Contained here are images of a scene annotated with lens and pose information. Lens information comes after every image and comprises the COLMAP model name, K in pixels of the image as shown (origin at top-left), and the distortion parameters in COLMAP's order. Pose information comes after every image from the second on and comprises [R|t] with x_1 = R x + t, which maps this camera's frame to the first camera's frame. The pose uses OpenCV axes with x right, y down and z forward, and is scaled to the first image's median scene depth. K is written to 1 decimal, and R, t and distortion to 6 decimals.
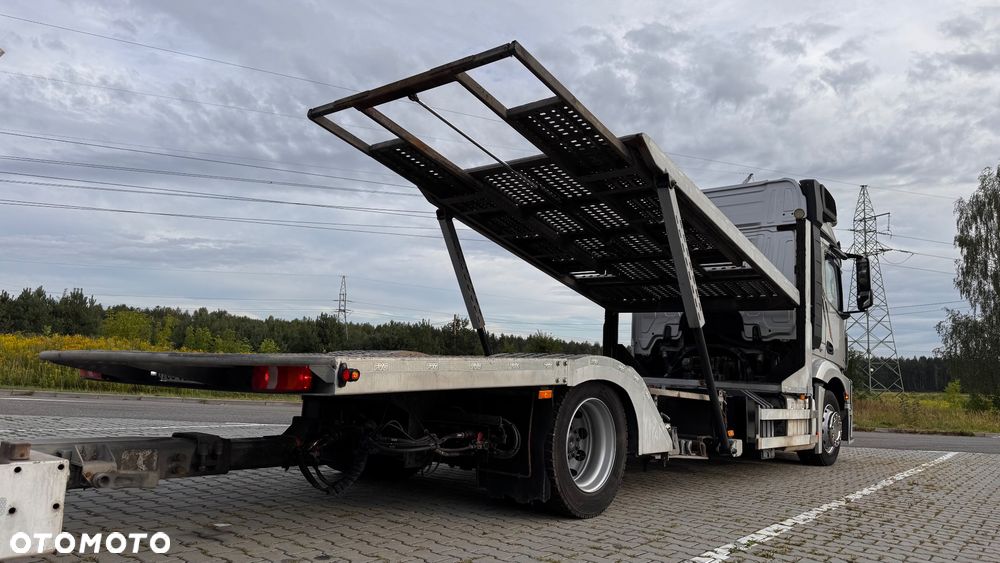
lens RADIAL K [[698.4, 0, 498.0], [0, 698.4, 282.9], [0, 0, 1]] dist [0.094564, -0.123050]
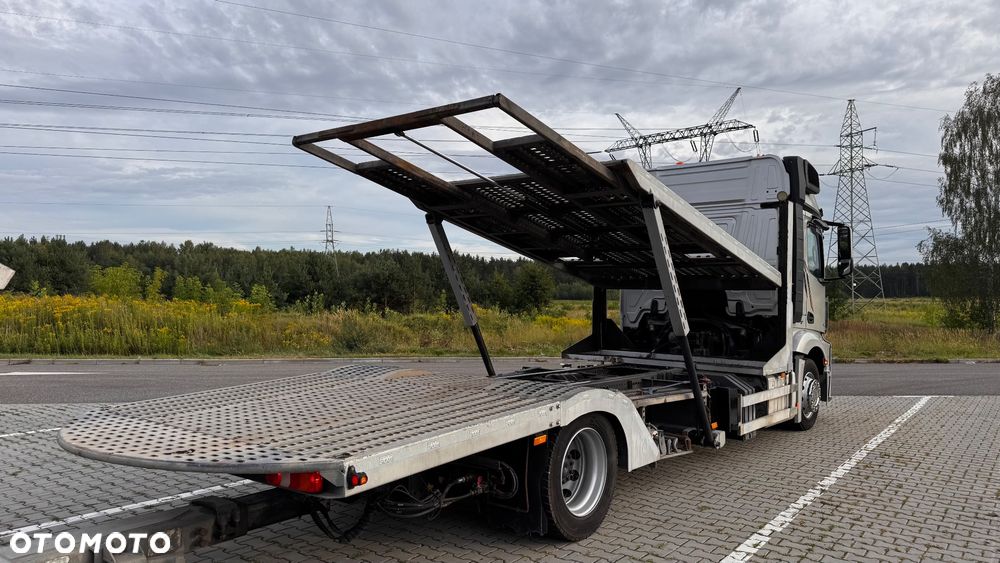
lens RADIAL K [[697.3, 0, 504.4], [0, 697.3, 286.1], [0, 0, 1]] dist [0.115065, -0.168494]
pose [[0.999119, -0.035934, 0.021668, -0.000533], [0.033174, 0.992633, 0.116533, -0.099823], [-0.025696, -0.115712, 0.992950, -0.014323]]
